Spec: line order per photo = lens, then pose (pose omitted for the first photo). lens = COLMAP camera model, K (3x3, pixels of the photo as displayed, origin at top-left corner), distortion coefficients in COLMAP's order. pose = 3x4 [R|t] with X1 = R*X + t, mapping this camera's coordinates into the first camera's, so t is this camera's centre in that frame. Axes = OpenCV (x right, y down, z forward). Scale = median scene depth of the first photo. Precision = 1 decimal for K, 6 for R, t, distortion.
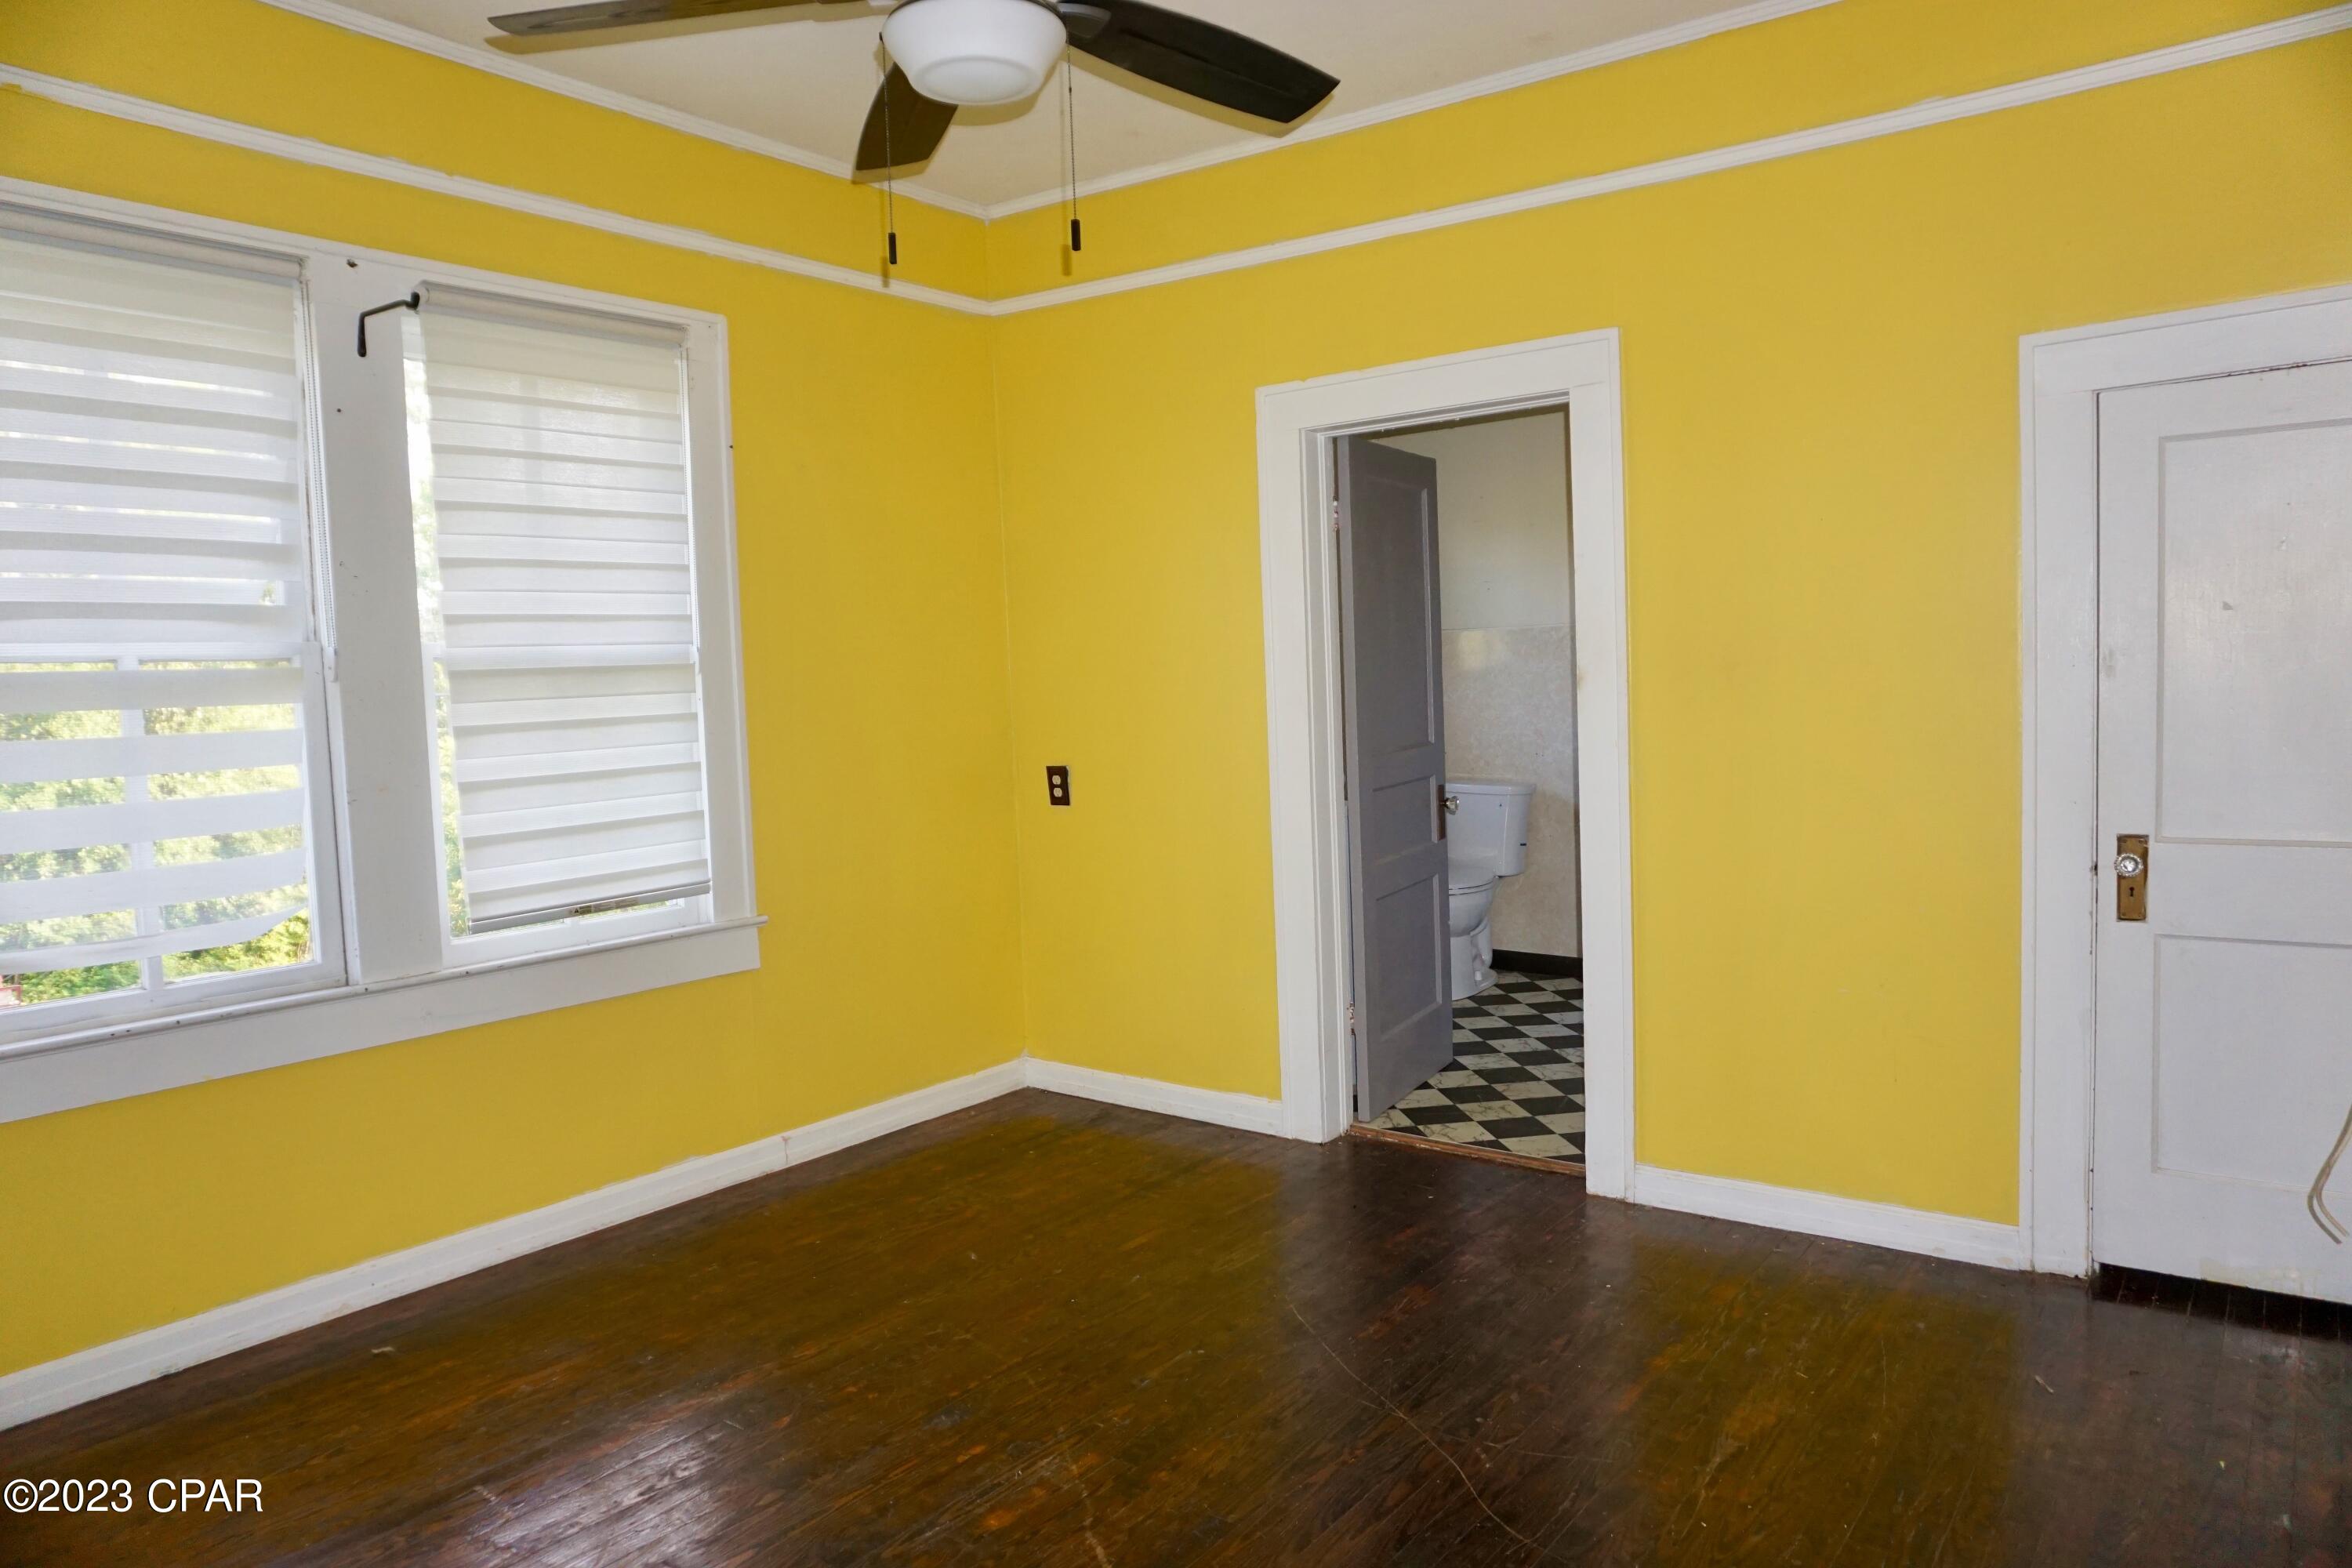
lens RADIAL K [[1595.2, 0, 1183.0], [0, 1595.2, 787.8], [0, 0, 1]] dist [-0.042825, 0.038213]
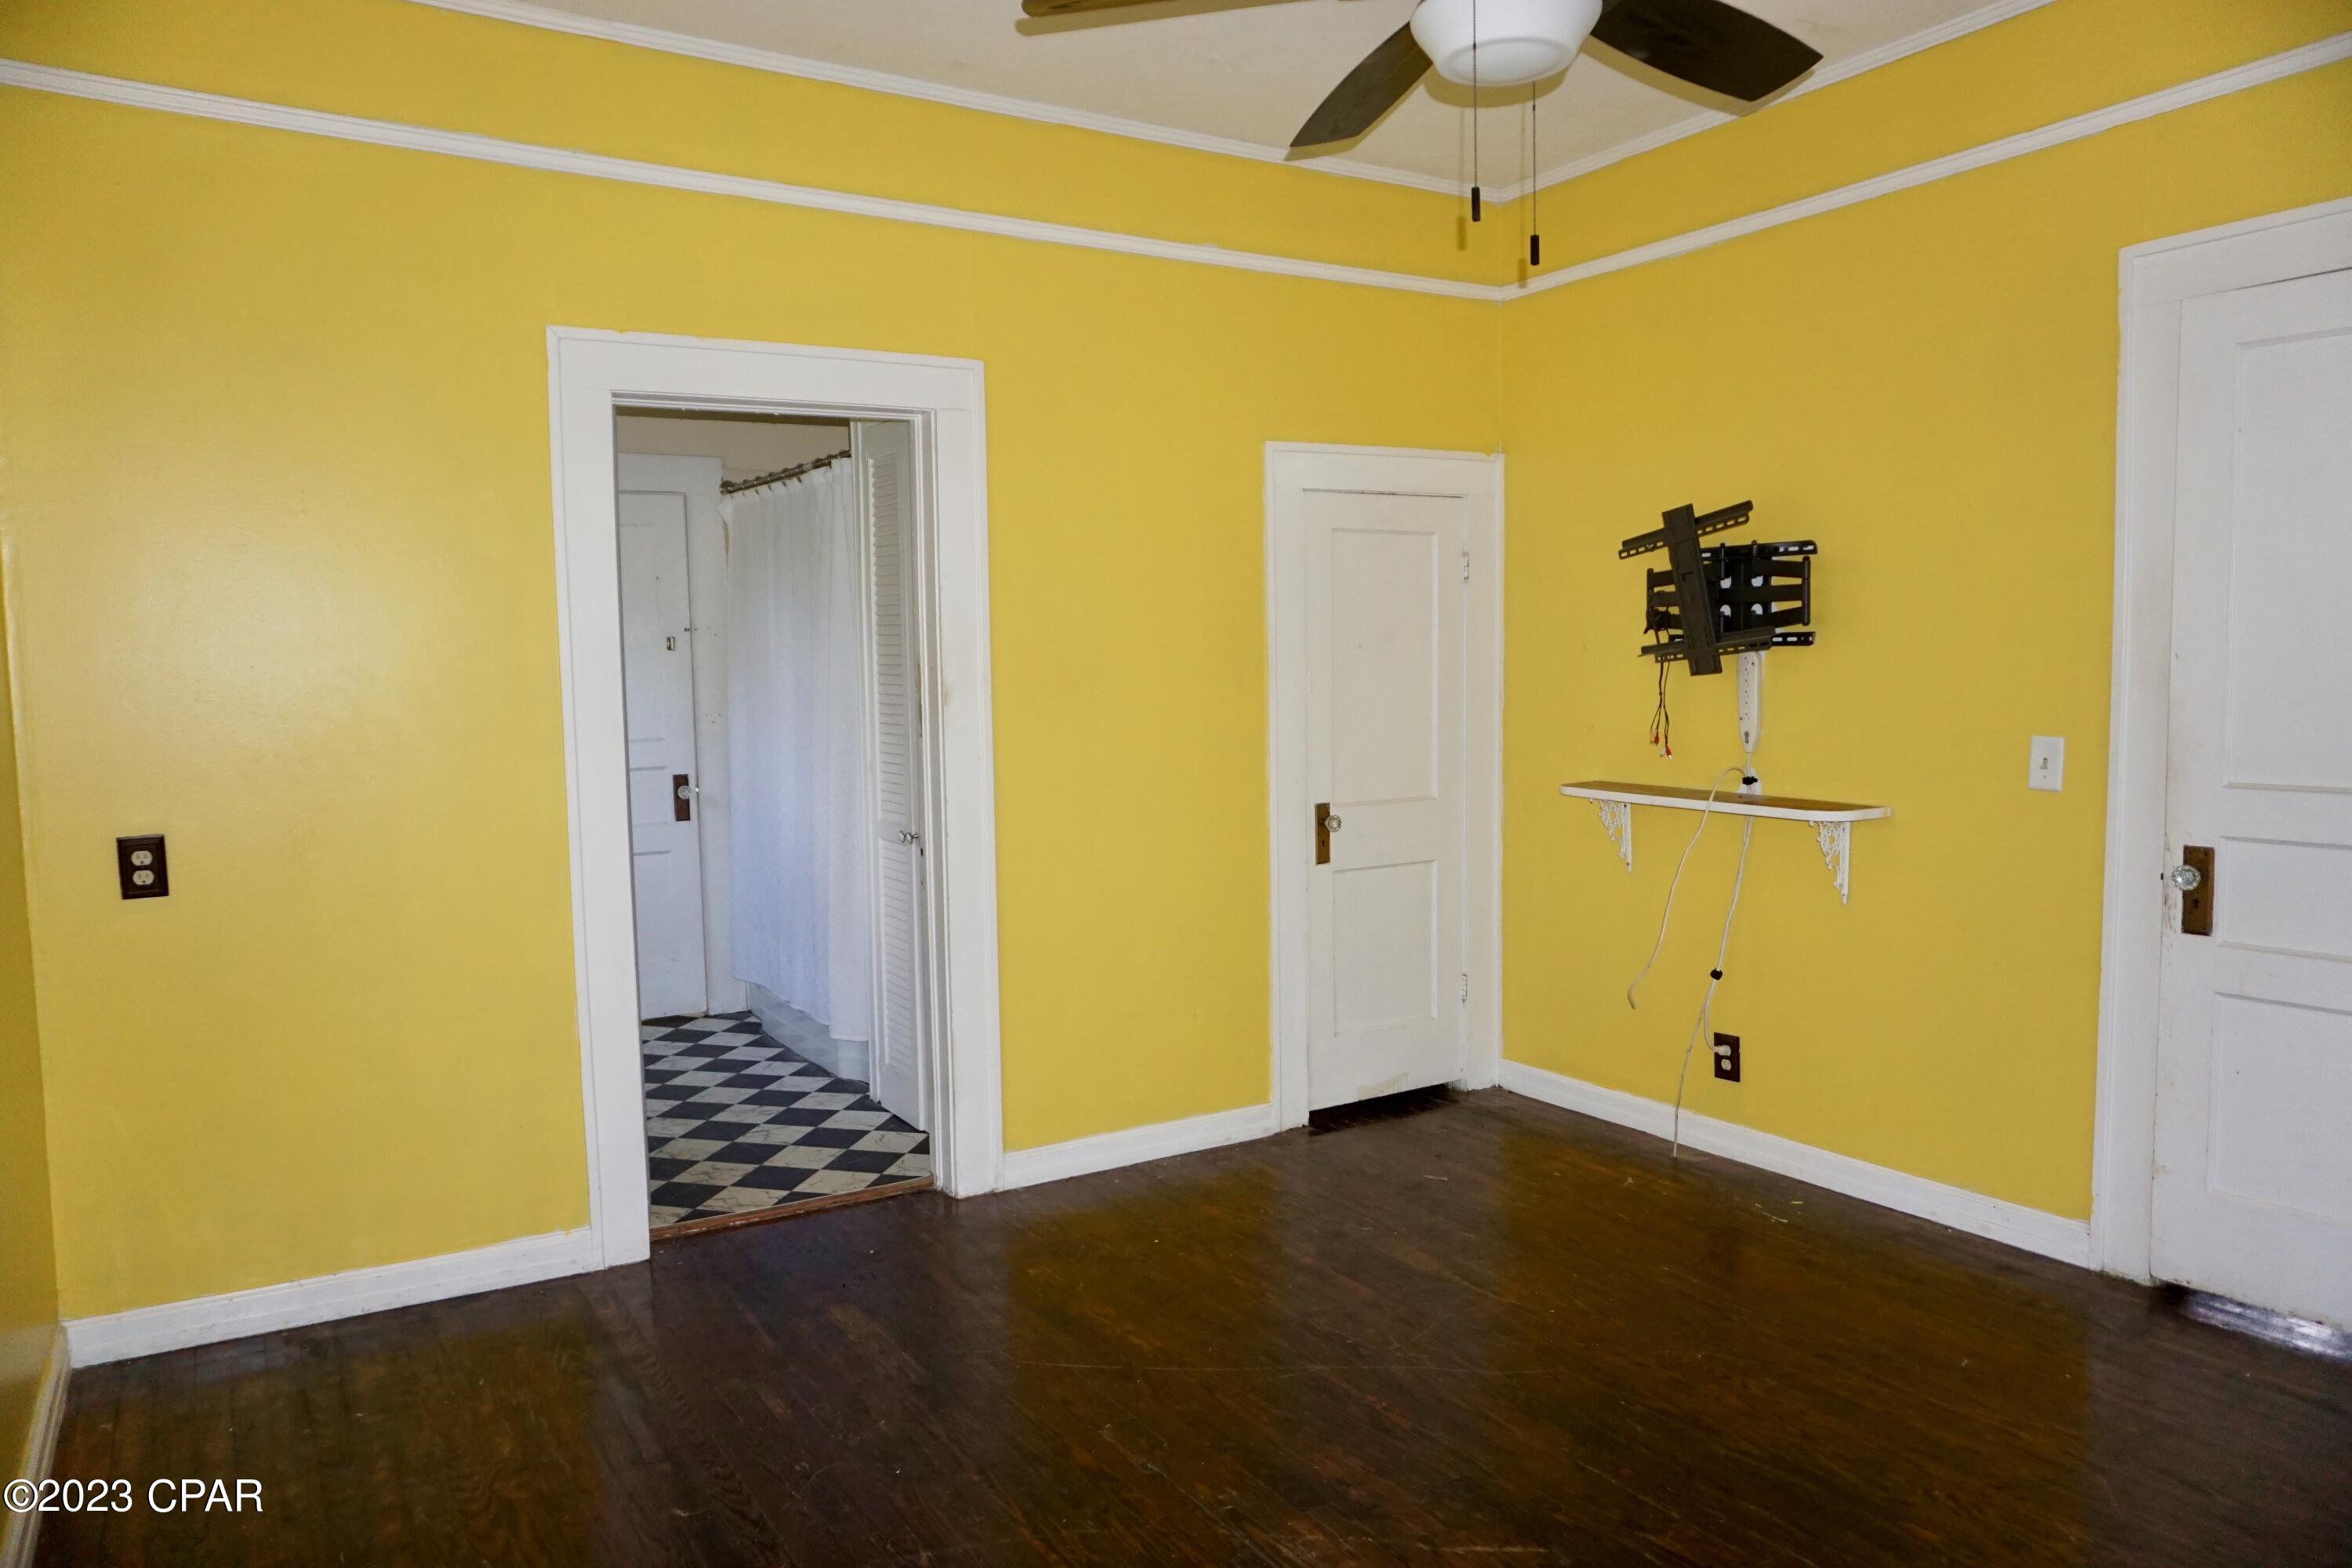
lens RADIAL K [[1551.3, 0, 1202.2], [0, 1551.3, 793.0], [0, 0, 1]] dist [-0.036964, 0.005005]
pose [[0.360894, -0.048128, 0.931364, -0.615641], [0.075639, 0.996888, 0.022204, -0.015497], [-0.929535, 0.062434, 0.363411, 0.487703]]
